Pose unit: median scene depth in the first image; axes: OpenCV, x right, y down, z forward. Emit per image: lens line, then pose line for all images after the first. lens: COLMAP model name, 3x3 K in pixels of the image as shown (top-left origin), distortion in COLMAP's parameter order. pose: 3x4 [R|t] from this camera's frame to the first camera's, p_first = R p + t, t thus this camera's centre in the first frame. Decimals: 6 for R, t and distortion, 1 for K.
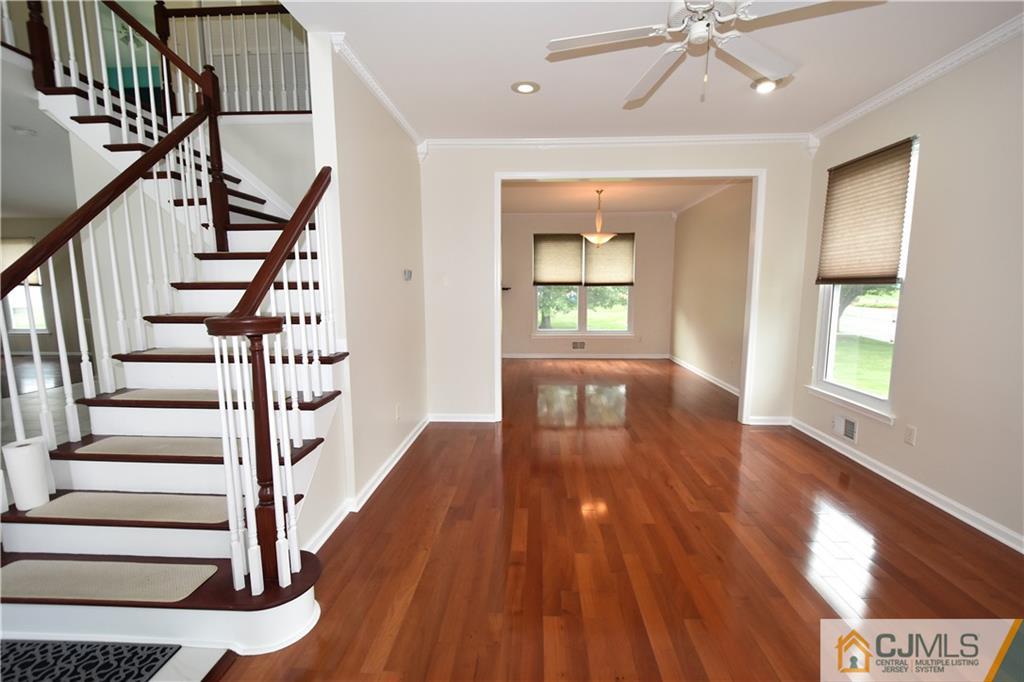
lens RADIAL K [[446.5, 0, 510.5], [0, 446.5, 348.1], [0, 0, 1]] dist [-0.000291, -0.004189]
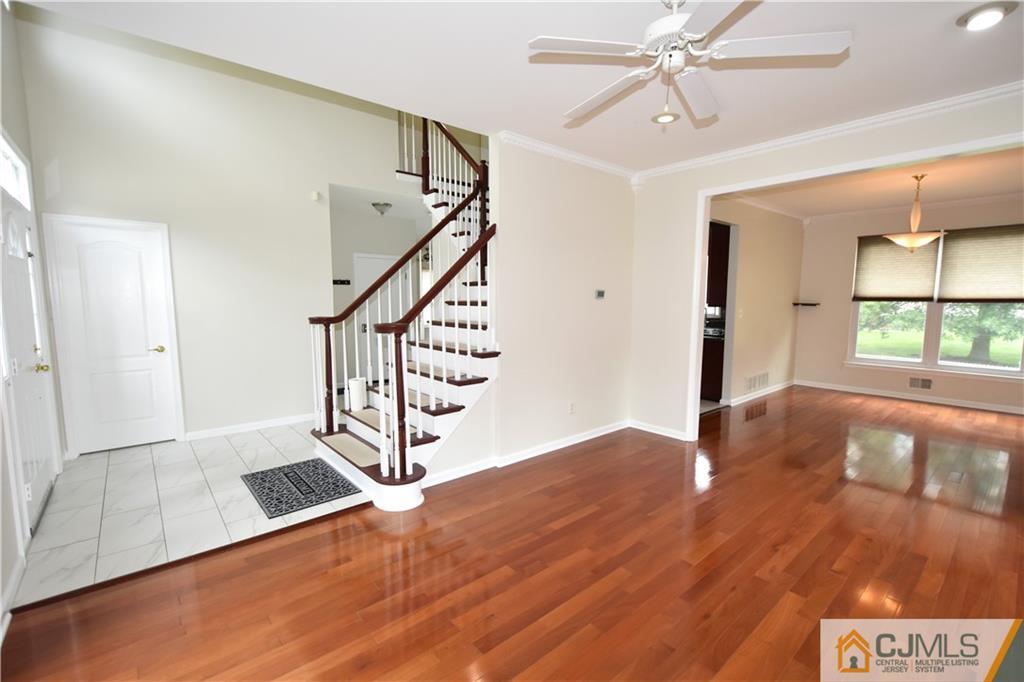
lens RADIAL K [[446.5, 0, 520.0], [0, 446.5, 346.3], [0, 0, 1]] dist [-0.000291, -0.004189]
pose [[0.689977, 0.083040, -0.719052, 0.472314], [-0.101813, 0.994655, 0.017172, -0.026112], [0.716635, 0.061361, 0.694744, 0.044544]]
